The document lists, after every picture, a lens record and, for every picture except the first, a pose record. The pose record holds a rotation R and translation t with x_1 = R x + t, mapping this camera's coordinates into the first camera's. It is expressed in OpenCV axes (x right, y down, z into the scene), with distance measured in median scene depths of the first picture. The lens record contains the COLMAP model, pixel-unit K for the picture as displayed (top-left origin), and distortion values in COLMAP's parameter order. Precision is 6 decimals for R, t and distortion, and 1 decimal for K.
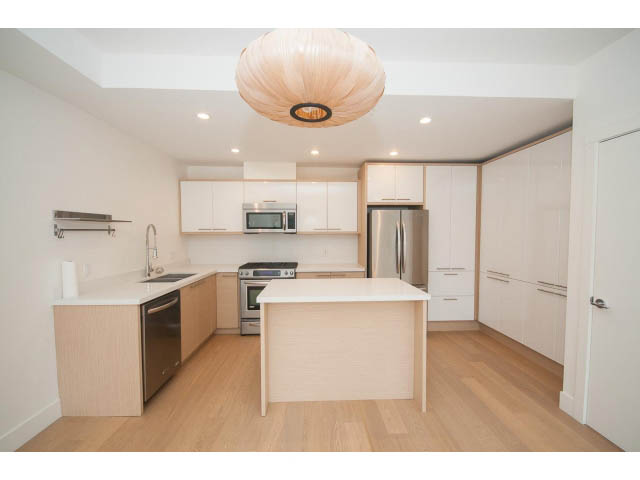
lens RADIAL K [[283.1, 0, 322.3], [0, 283.1, 244.2], [0, 0, 1]] dist [0.000169, 0.000200]
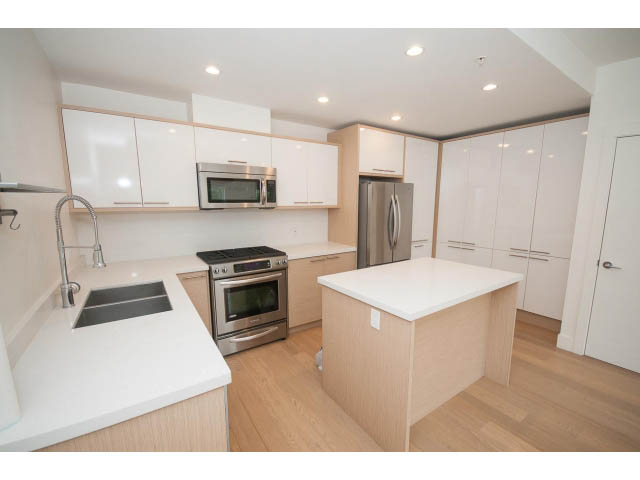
lens RADIAL K [[283.1, 0, 322.3], [0, 283.1, 244.2], [0, 0, 1]] dist [0.000169, 0.000200]
pose [[0.846546, -0.077316, 0.526670, -0.409440], [0.018945, 0.993145, 0.115345, -0.029812], [-0.531978, -0.087668, 0.842208, 0.308801]]
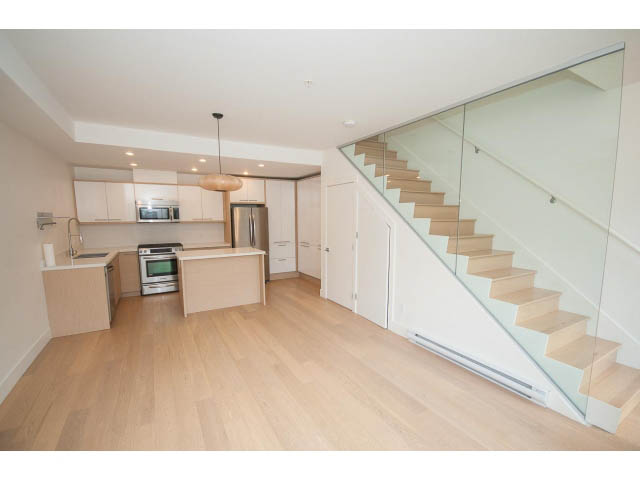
lens RADIAL K [[292.7, 0, 319.3], [0, 292.7, 250.8], [0, 0, 1]] dist [-0.000557, 0.000081]
pose [[0.886806, -0.057560, 0.458543, -0.161987], [0.020833, 0.996184, 0.084760, -0.005708], [-0.461672, -0.065613, 0.884621, -0.678074]]
